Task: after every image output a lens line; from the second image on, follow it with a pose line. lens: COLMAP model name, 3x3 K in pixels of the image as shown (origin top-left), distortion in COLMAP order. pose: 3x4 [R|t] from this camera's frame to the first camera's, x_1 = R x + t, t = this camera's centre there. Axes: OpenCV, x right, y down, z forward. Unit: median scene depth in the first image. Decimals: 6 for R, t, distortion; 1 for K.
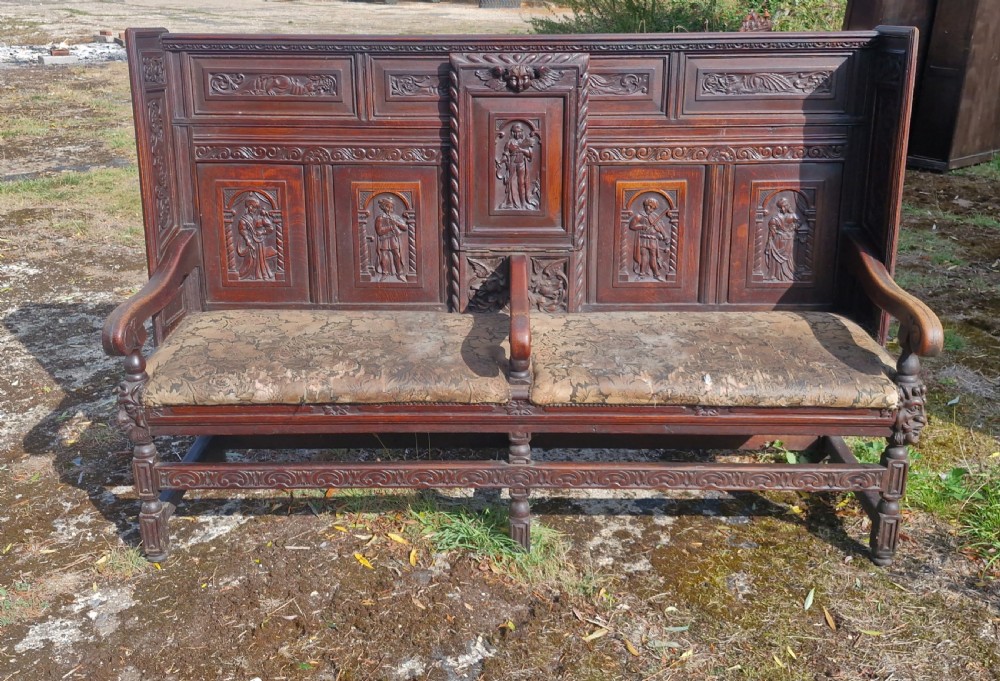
lens RADIAL K [[986.8, 0, 497.8], [0, 986.8, 298.4], [0, 0, 1]] dist [0.144813, -0.256062]
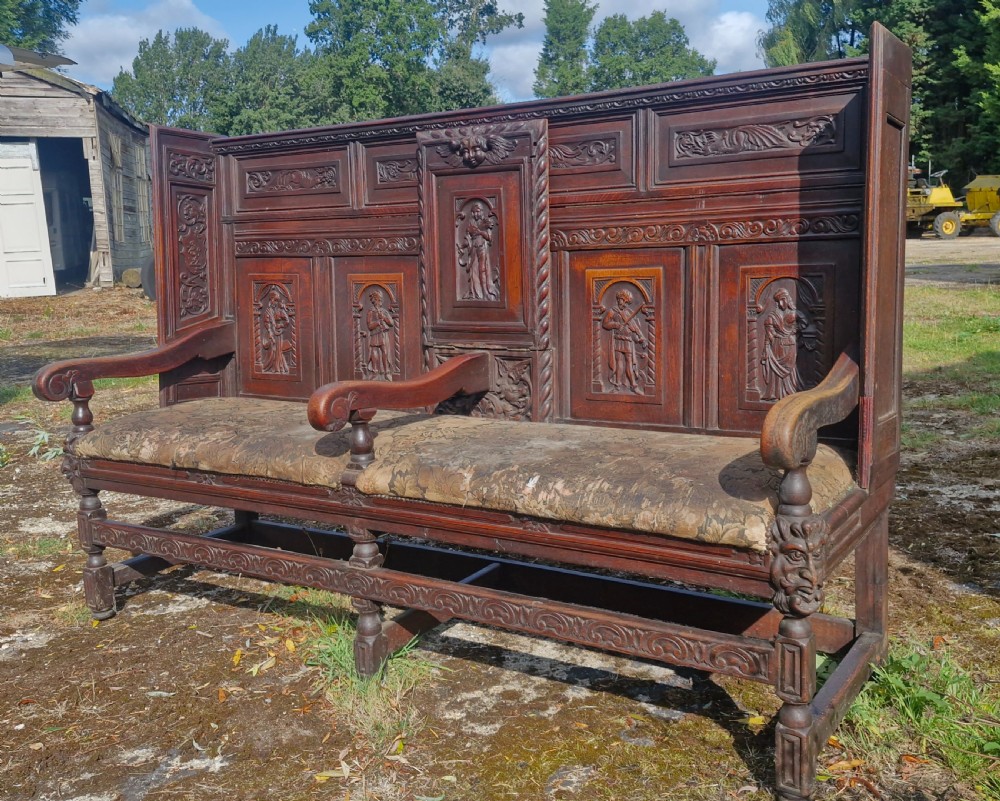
lens RADIAL K [[979.5, 0, 526.1], [0, 979.5, 388.7], [0, 0, 1]] dist [0.138254, -0.225185]
pose [[0.852662, 0.048794, -0.520180, 0.524978], [-0.131031, 0.983781, -0.122502, 0.091529], [0.505766, 0.172612, 0.845226, 0.295705]]
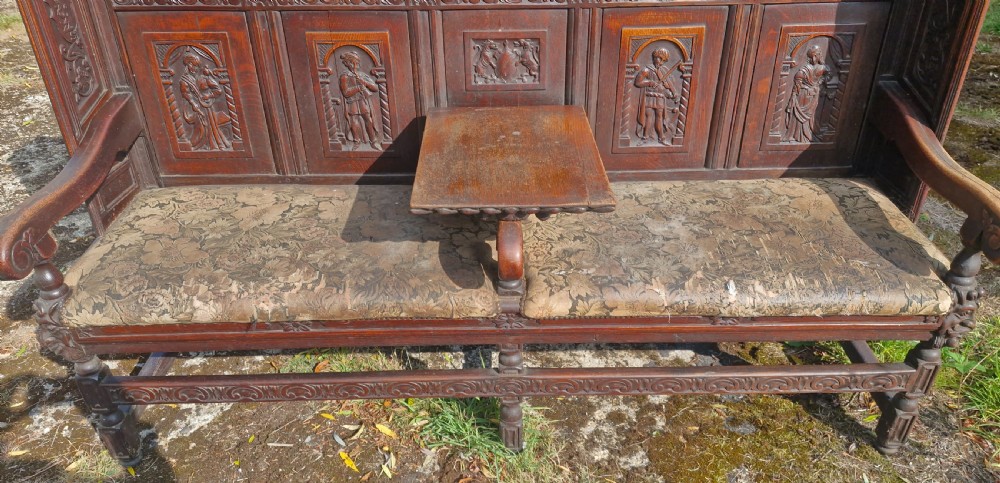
lens RADIAL K [[693.1, 0, 505.8], [0, 693.1, 287.3], [0, 0, 1]] dist [0.097120, -0.126810]
pose [[0.999755, -0.017986, 0.012885, 0.009797], [0.013613, 0.959137, 0.282613, -0.078528], [-0.017442, -0.282369, 0.959147, 0.376942]]
